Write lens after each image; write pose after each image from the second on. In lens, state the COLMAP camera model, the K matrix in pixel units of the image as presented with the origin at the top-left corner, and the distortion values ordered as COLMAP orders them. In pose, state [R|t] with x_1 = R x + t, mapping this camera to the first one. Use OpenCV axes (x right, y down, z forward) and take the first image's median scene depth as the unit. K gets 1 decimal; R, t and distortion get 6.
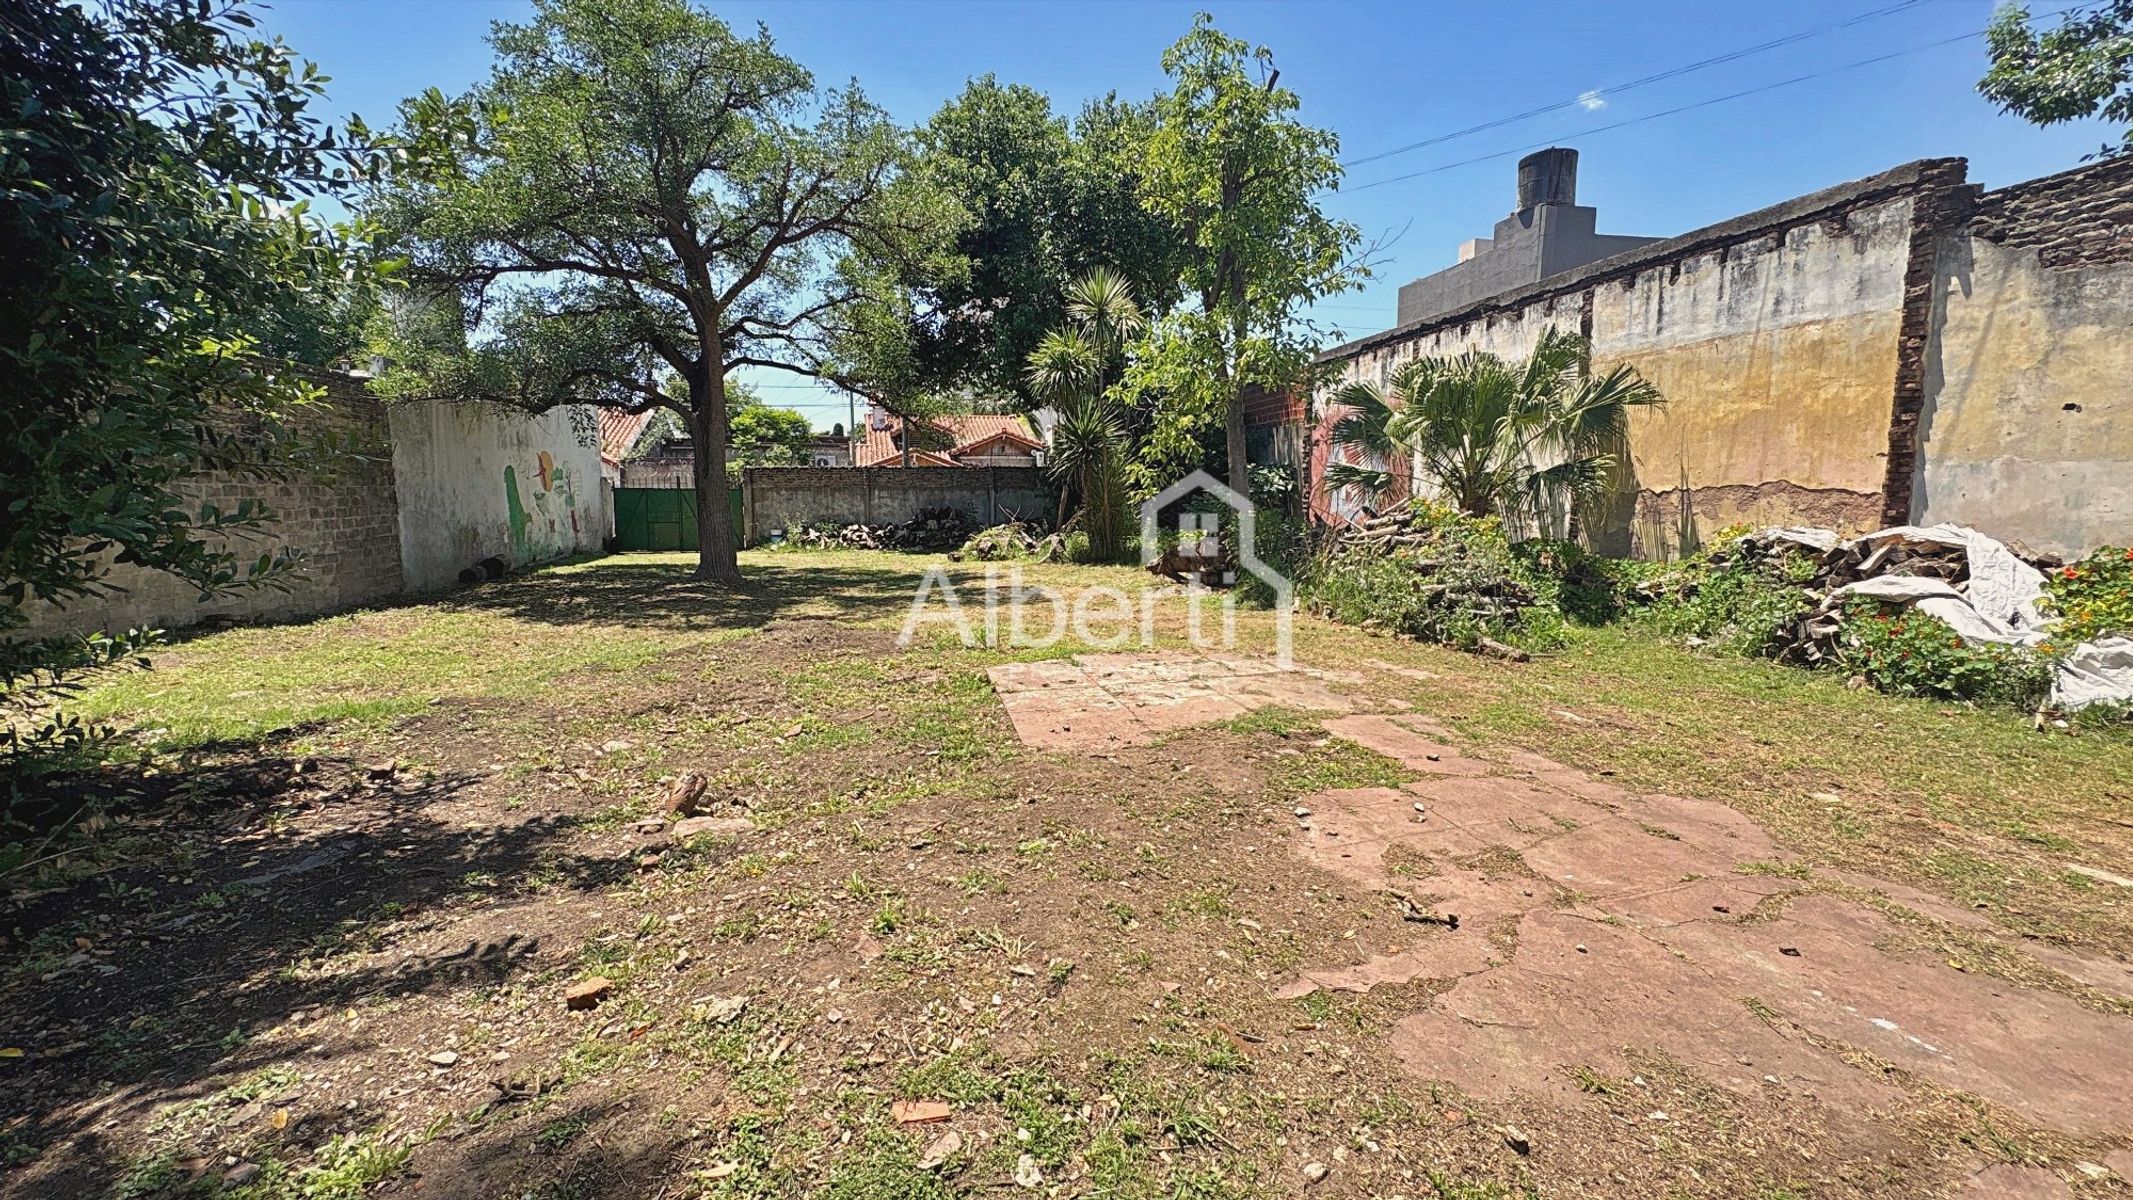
lens RADIAL K [[849.9, 0, 1069.9], [0, 849.9, 598.1], [0, 0, 1]] dist [0.001393, -0.000424]
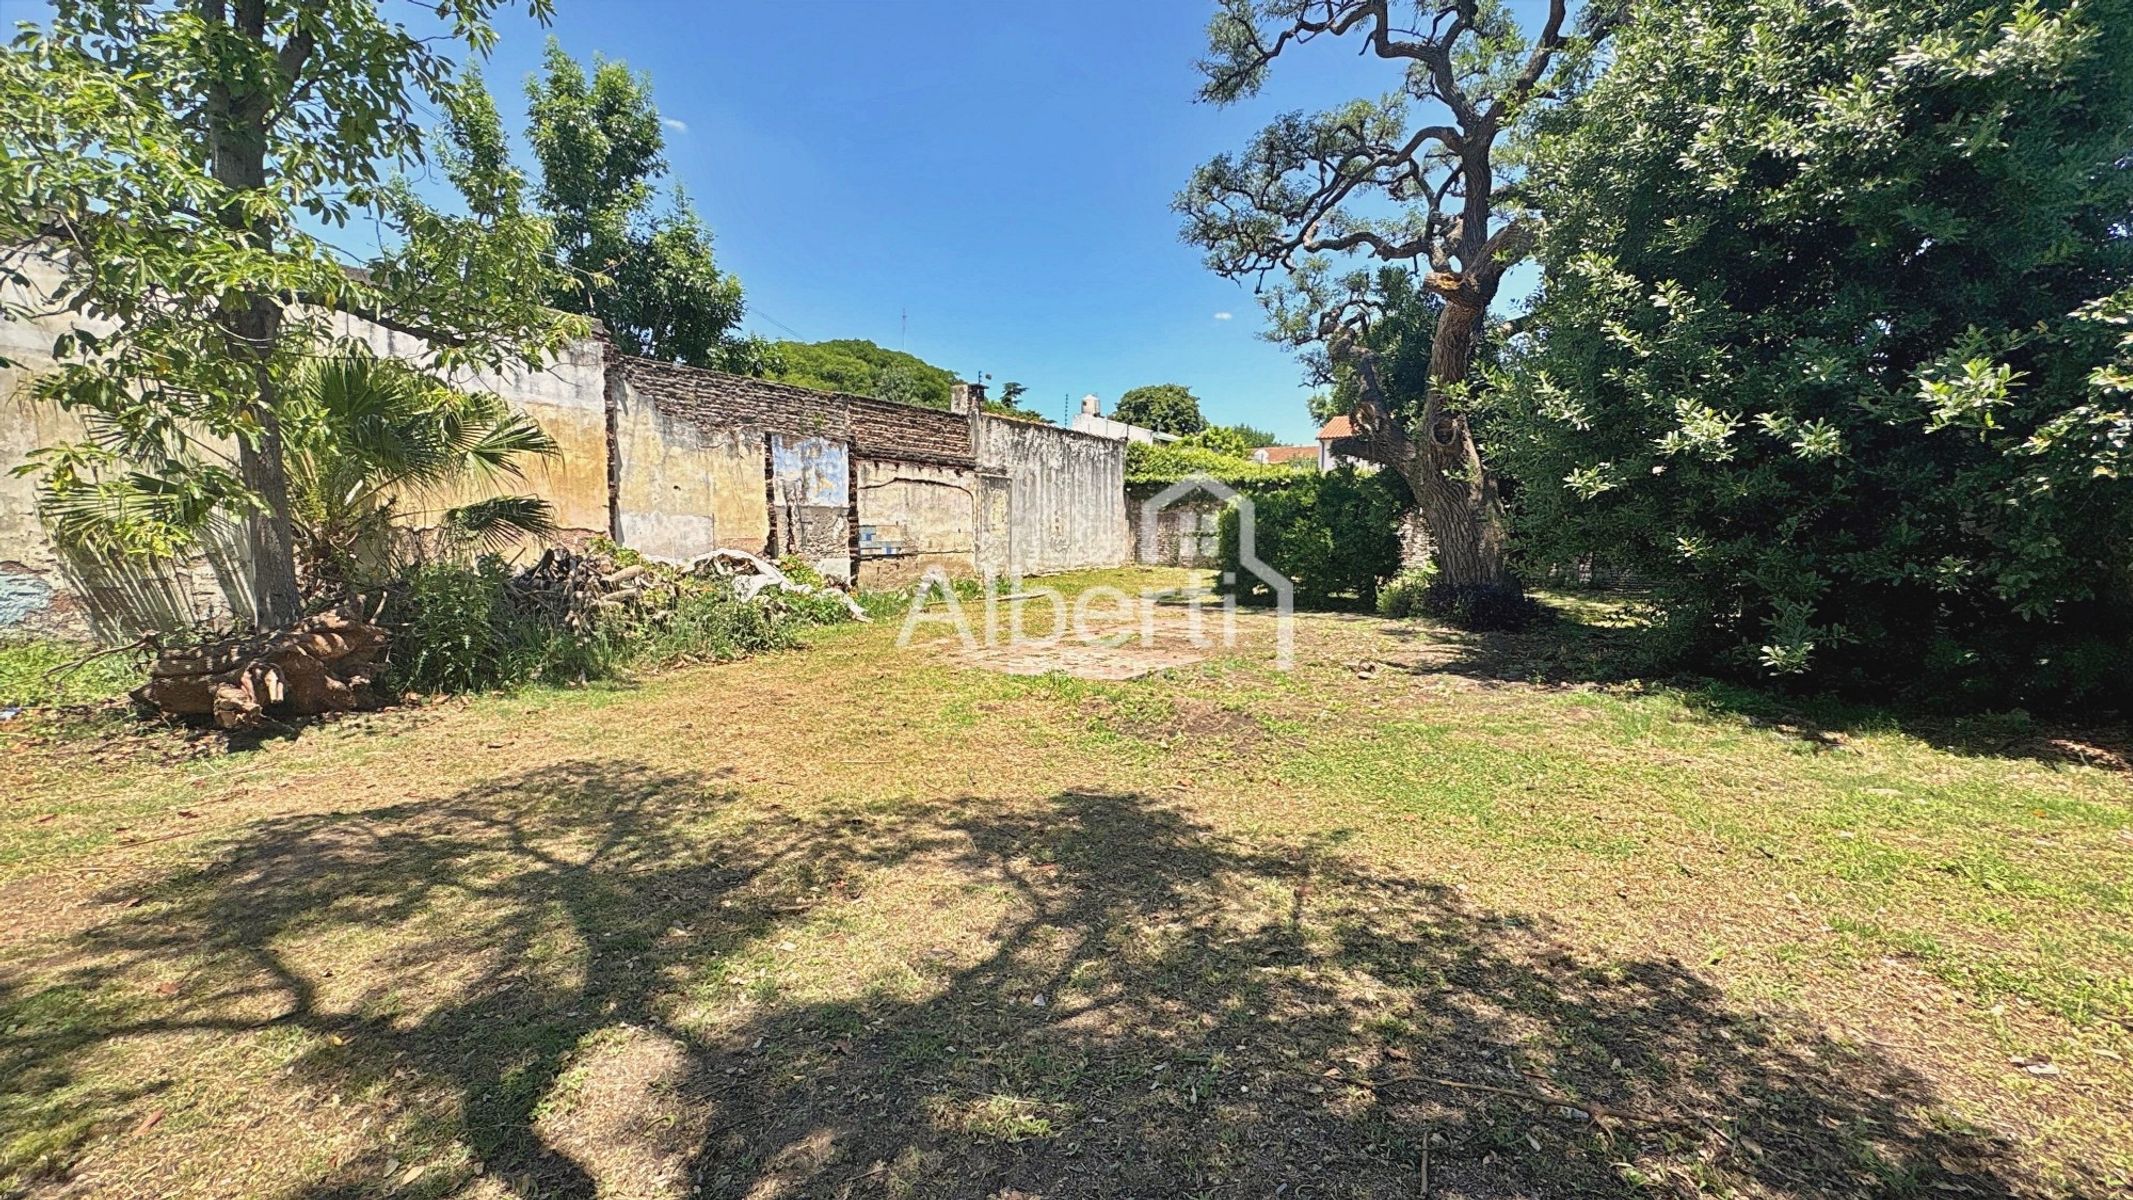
lens RADIAL K [[850.4, 0, 1069.9], [0, 850.4, 597.6], [0, 0, 1]] dist [-0.001616, 0.000636]
pose [[-0.704189, -0.056902, 0.707729, -0.585601], [0.083089, 0.983330, 0.161735, -0.151008], [-0.705134, 0.172696, -0.687722, 1.215515]]
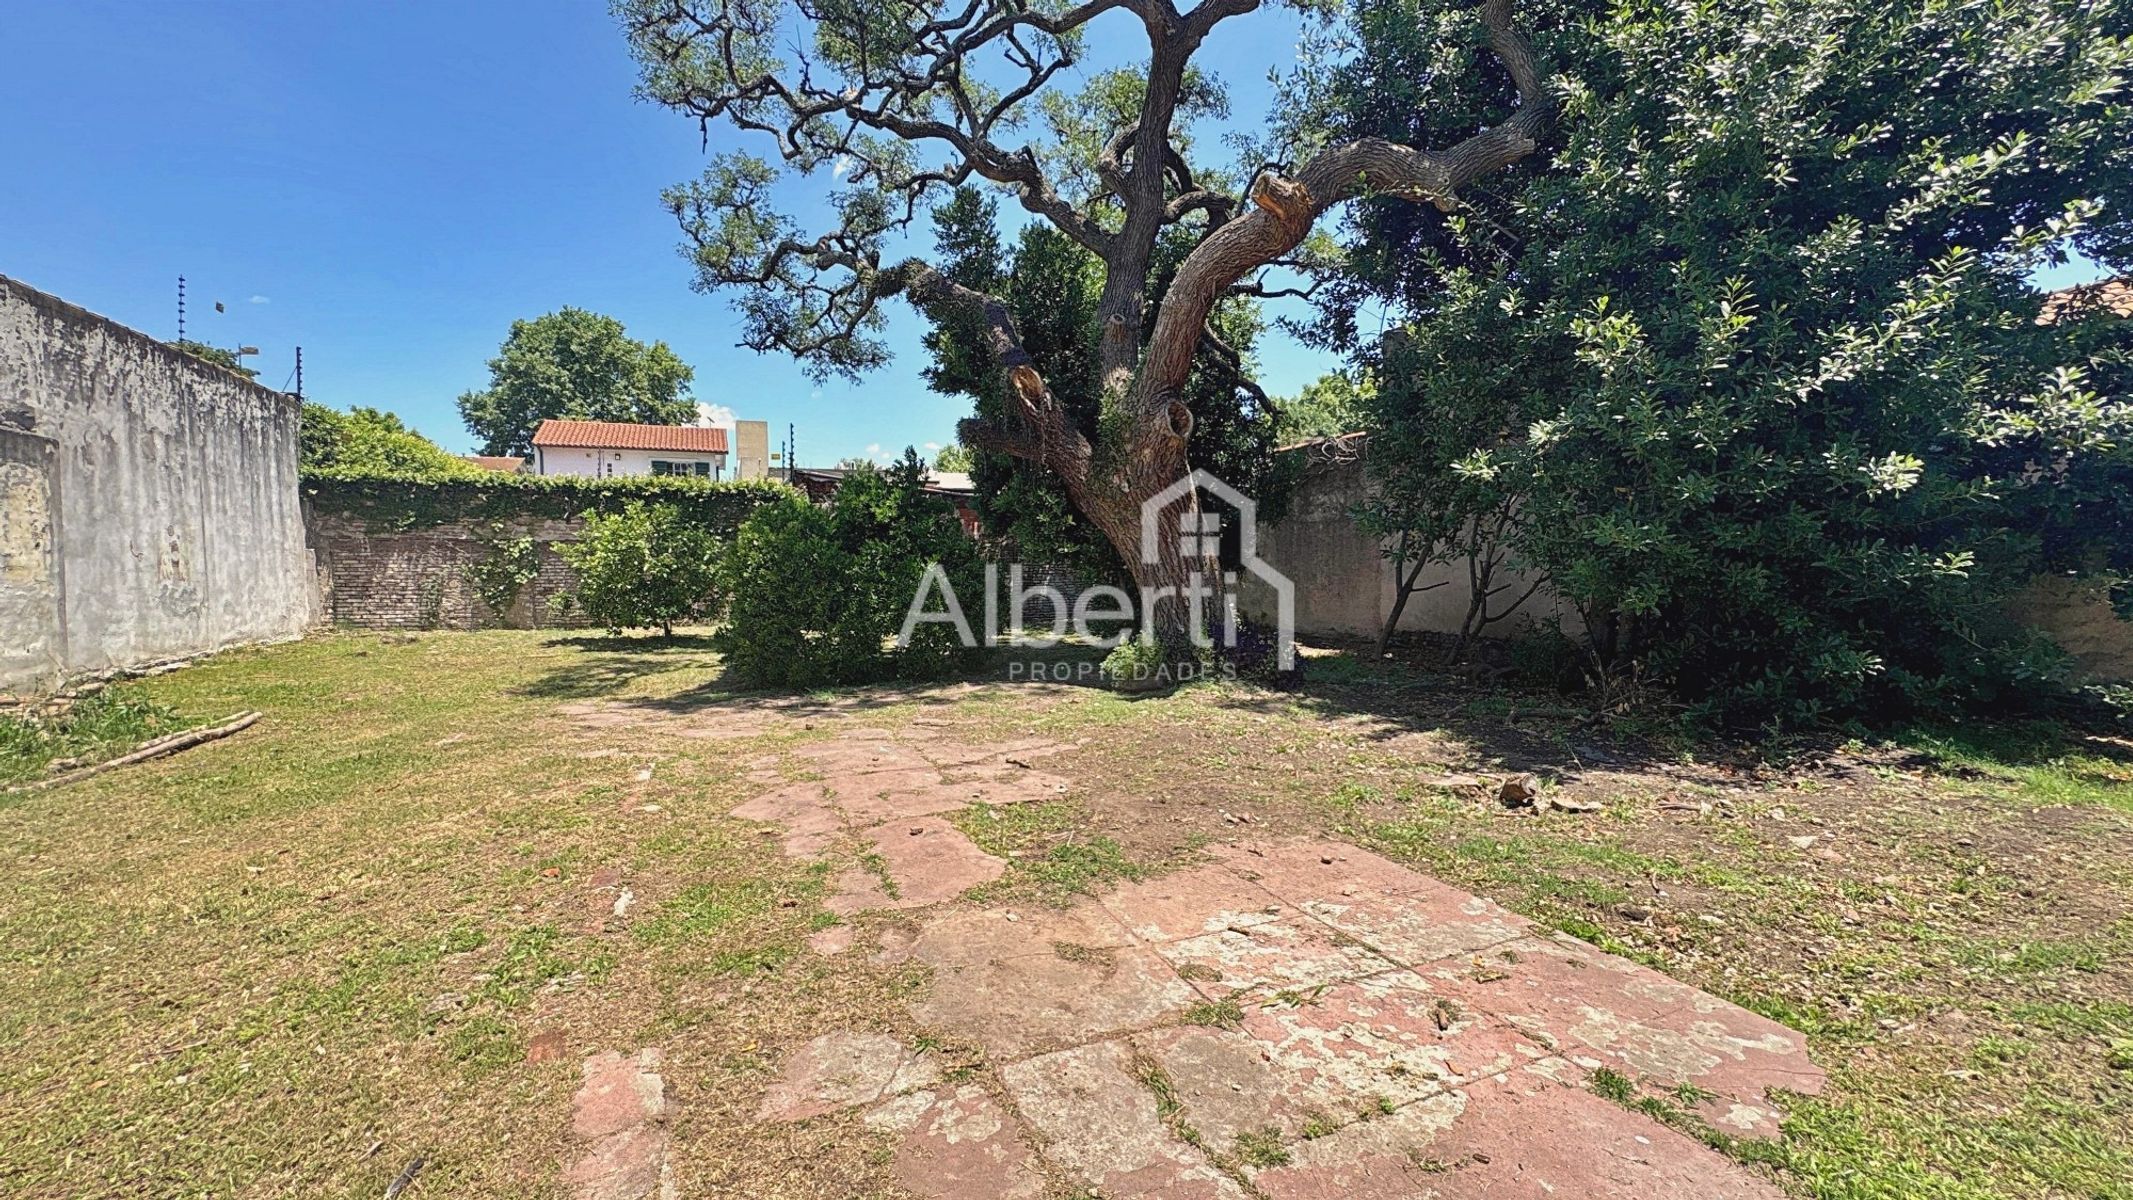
lens RADIAL K [[849.9, 0, 1069.9], [0, 849.9, 598.1], [0, 0, 1]] dist [0.001393, -0.000424]
pose [[-0.985337, 0.020007, -0.169445, 0.178770], [-0.007590, 0.986979, 0.160670, -0.101483], [0.170453, 0.159600, -0.972355, 0.831909]]
